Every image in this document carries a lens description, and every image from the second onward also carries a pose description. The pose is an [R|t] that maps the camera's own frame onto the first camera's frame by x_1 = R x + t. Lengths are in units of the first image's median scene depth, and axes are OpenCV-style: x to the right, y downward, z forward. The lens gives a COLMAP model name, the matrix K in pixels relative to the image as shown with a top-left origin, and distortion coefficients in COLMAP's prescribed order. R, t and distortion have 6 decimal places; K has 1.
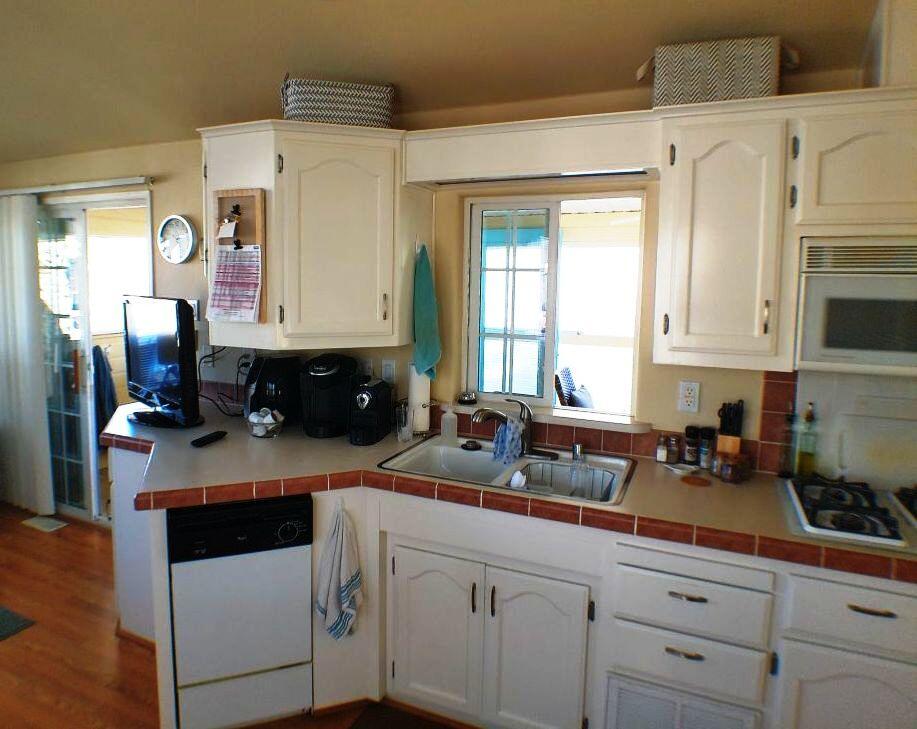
lens RADIAL K [[629.6, 0, 458.9], [0, 629.6, 331.8], [0, 0, 1]] dist [-0.040369, -0.004152]
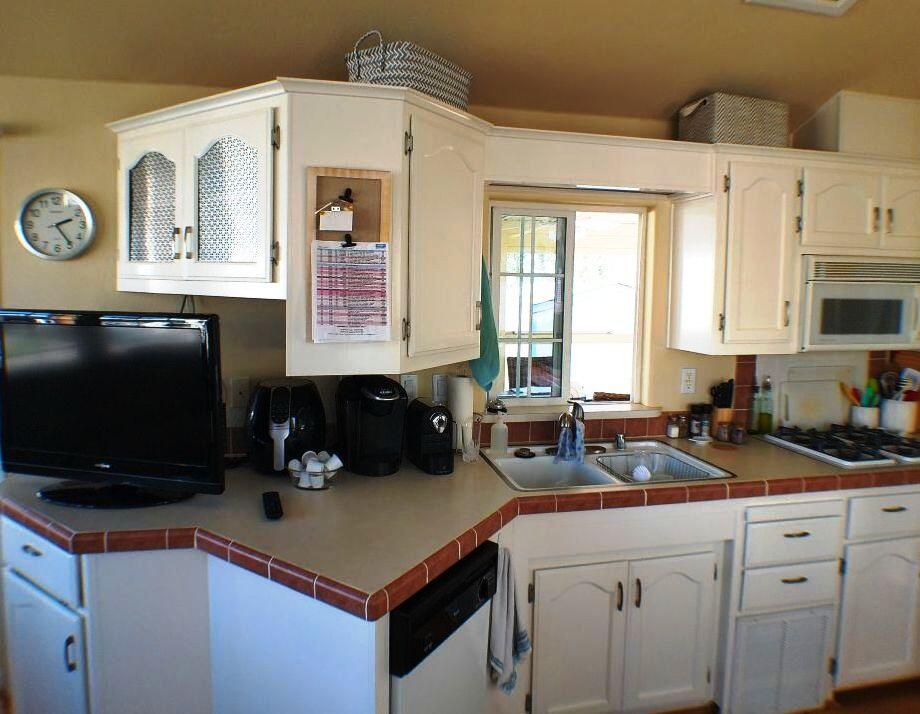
lens RADIAL K [[609.0, 0, 459.7], [0, 609.0, 325.6], [0, 0, 1]] dist [-0.039279, -0.007379]
pose [[0.796956, -0.044091, 0.602427, -0.700159], [0.048214, 0.998794, 0.009318, -0.036611], [-0.602111, 0.021619, 0.798120, 0.331711]]
